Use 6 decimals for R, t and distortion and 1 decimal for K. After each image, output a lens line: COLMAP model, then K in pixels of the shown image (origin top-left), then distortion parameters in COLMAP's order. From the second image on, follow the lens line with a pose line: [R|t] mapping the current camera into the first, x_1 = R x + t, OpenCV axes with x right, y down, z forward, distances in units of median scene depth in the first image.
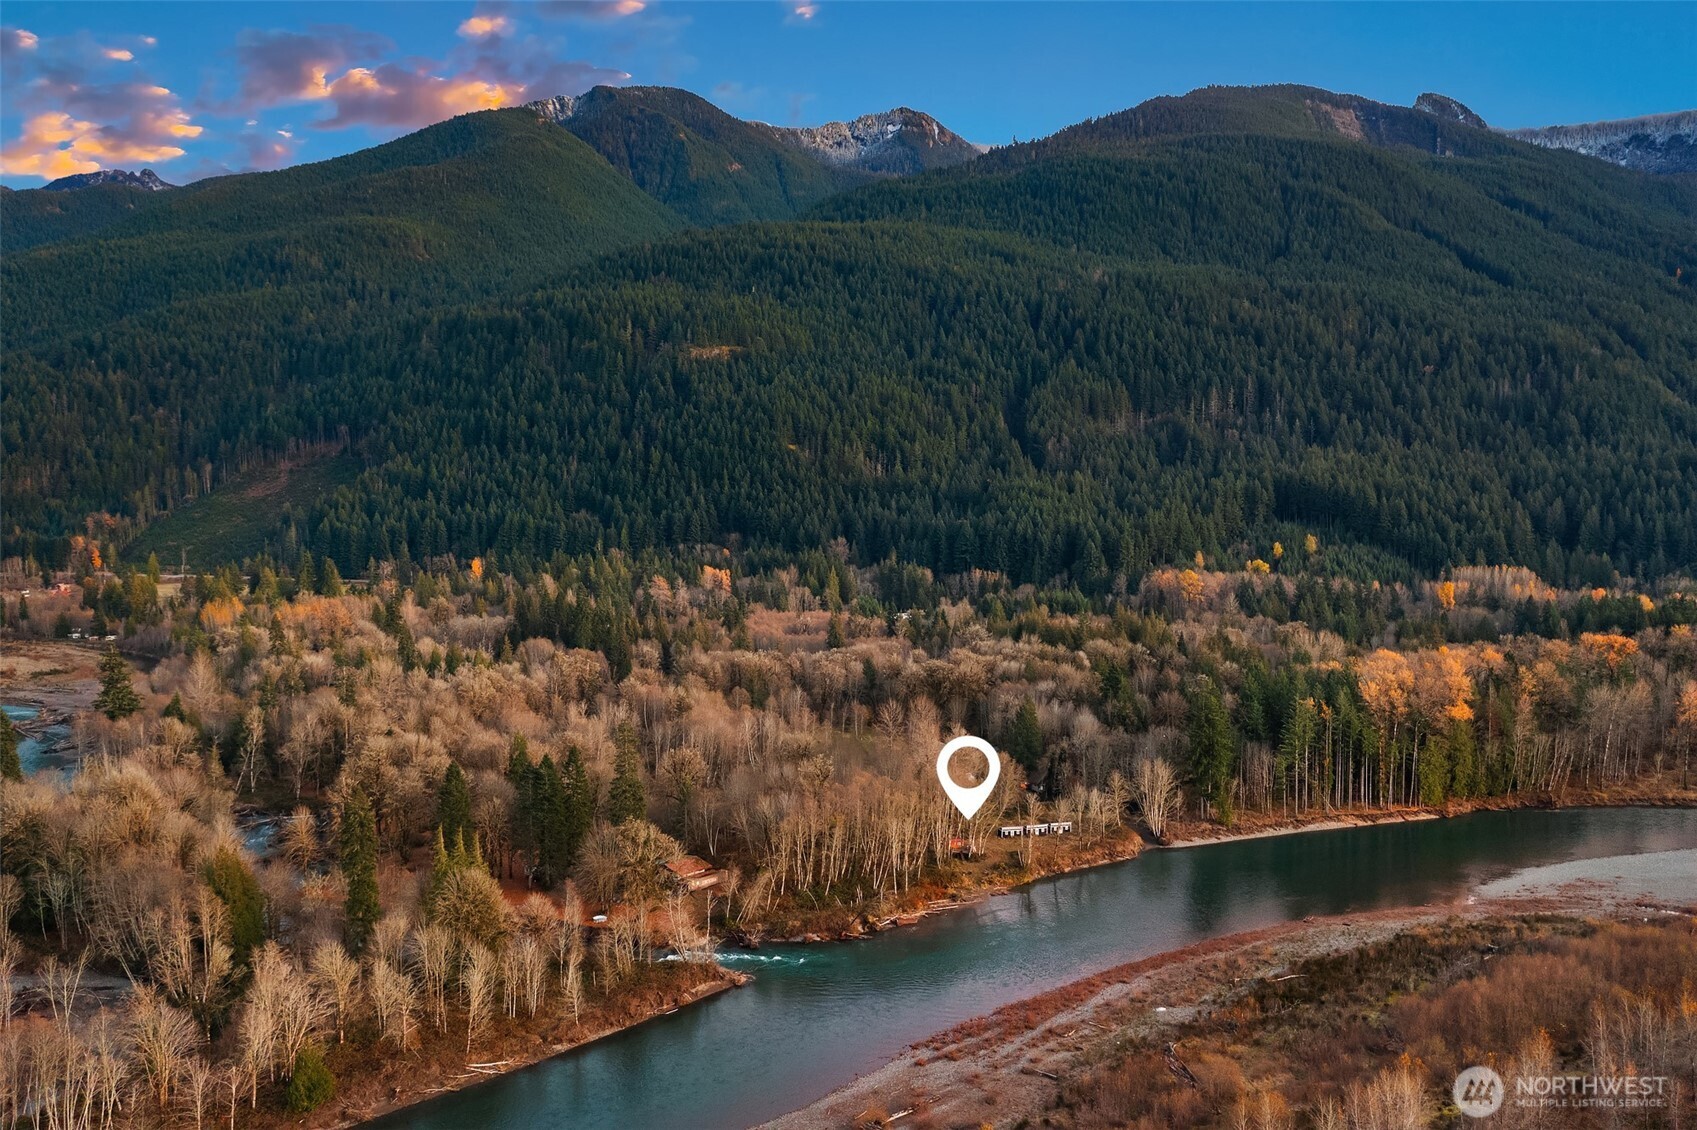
lens RADIAL K [[1321.2, 0, 840.7], [0, 1321.2, 552.7], [0, 0, 1]] dist [-0.034261, 0.013202]
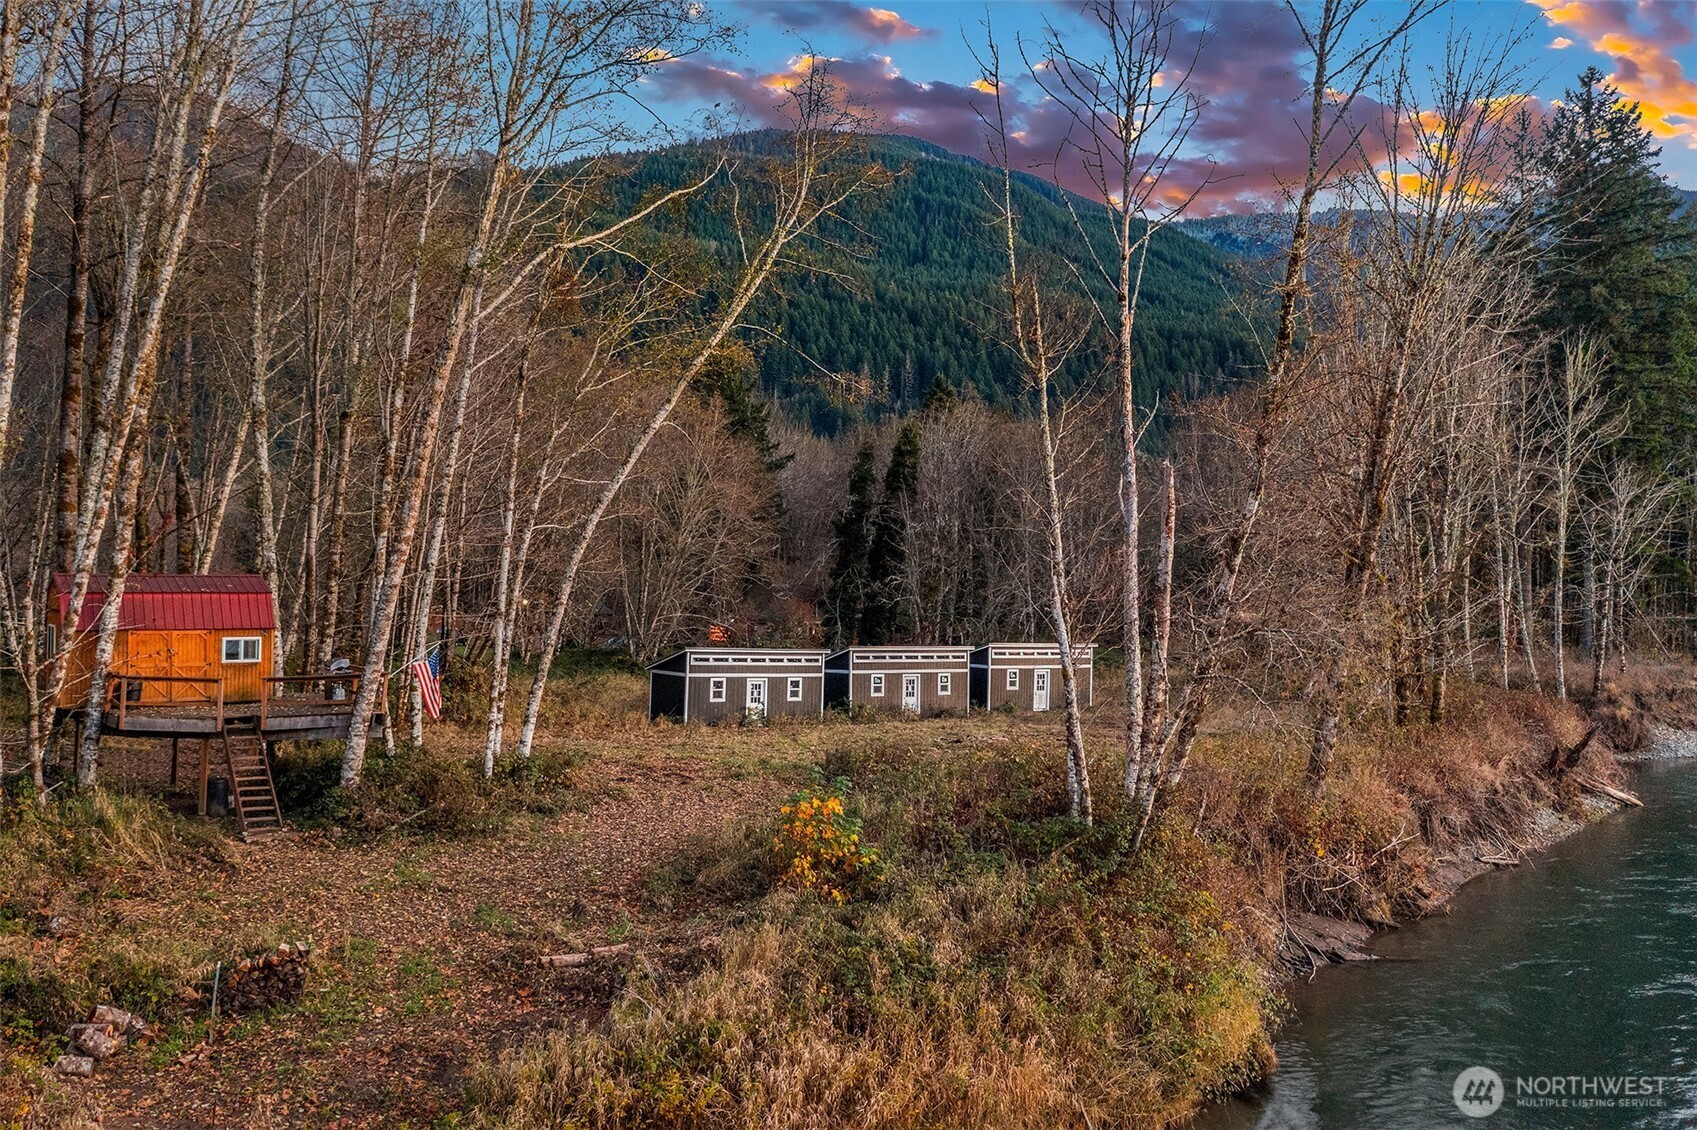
lens RADIAL K [[1321.2, 0, 840.7], [0, 1321.2, 552.7], [0, 0, 1]] dist [-0.034261, 0.013202]
pose [[0.950792, 0.030097, 0.308366, 0.028353], [0.001291, 0.994877, -0.101081, 0.063084], [-0.309828, 0.096505, 0.945882, 0.256815]]
